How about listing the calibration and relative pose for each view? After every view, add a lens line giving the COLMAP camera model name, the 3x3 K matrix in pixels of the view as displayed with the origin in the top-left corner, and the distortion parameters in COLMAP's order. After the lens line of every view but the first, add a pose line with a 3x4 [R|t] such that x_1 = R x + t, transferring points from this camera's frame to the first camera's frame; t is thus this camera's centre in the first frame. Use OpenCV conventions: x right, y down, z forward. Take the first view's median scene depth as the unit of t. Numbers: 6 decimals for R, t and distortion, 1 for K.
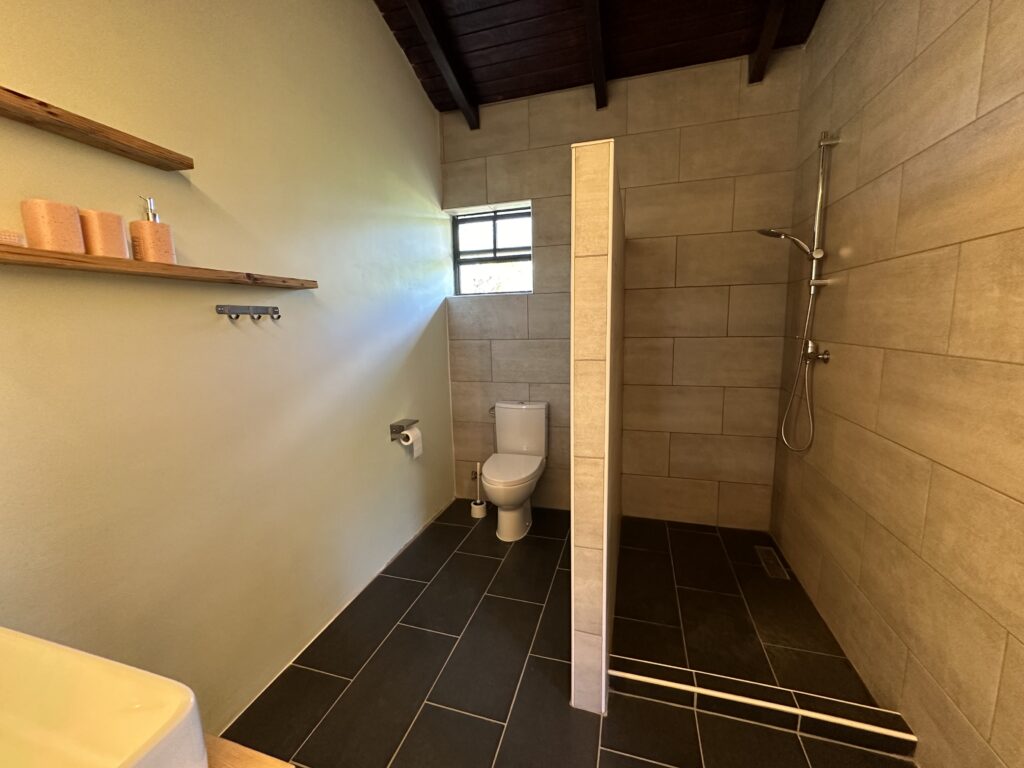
lens RADIAL K [[410.7, 0, 512.2], [0, 410.7, 382.1], [0, 0, 1]] dist [-0.002292, 0.000269]
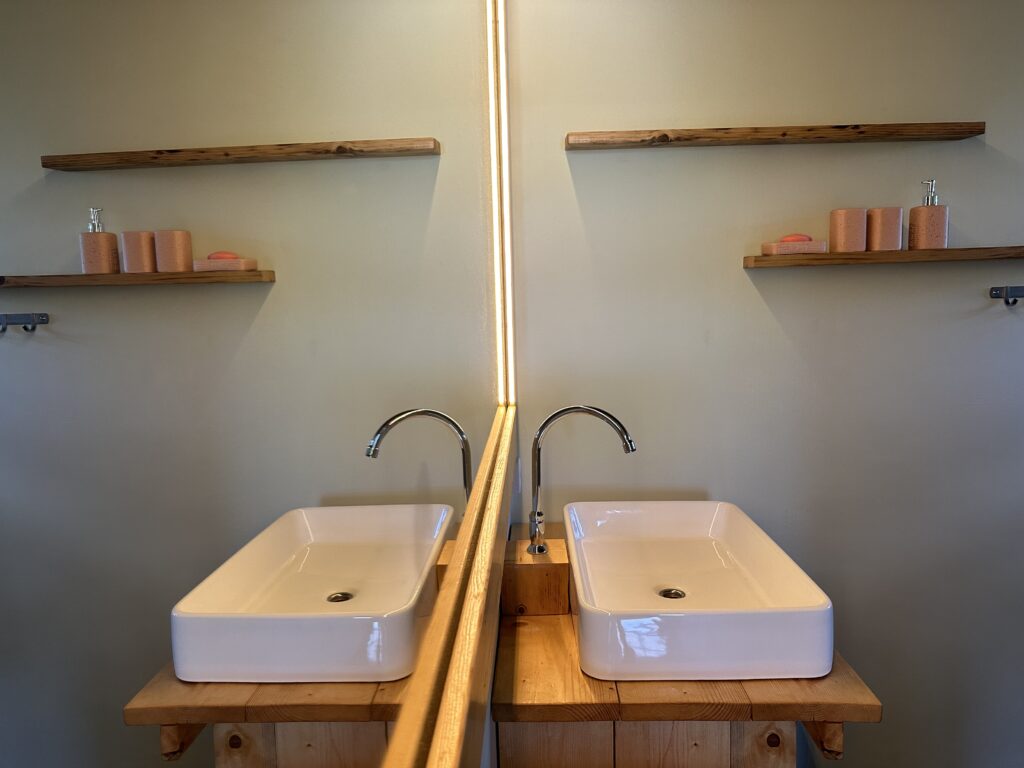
lens RADIAL K [[726.4, 0, 515.8], [0, 726.4, 387.6], [0, 0, 1]] dist [0.102144, -0.136838]
pose [[0.263310, 0.138880, -0.954662, 0.252929], [-0.112384, 0.987262, 0.112625, -0.029316], [0.958143, 0.077634, 0.275564, -0.159312]]
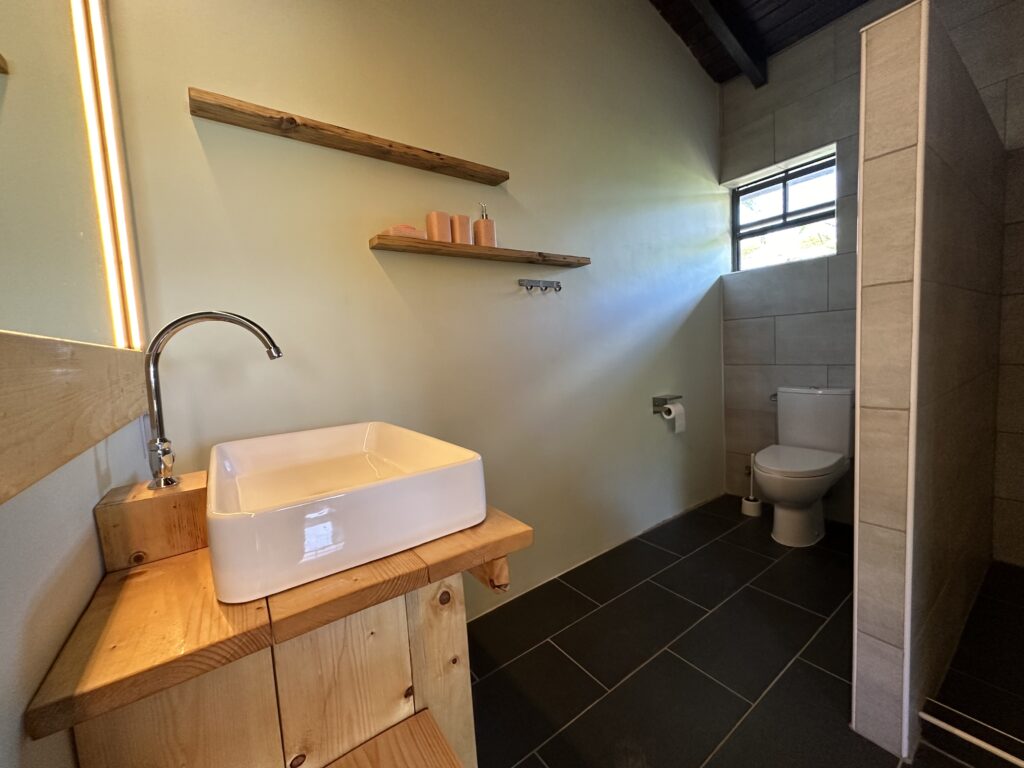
lens RADIAL K [[410.7, 0, 512.2], [0, 410.7, 382.1], [0, 0, 1]] dist [-0.002292, 0.000269]
pose [[0.789485, 0.027731, -0.613143, 0.056740], [-0.049208, 0.998623, -0.018194, 0.099261], [0.611794, 0.044535, 0.789762, -0.038317]]
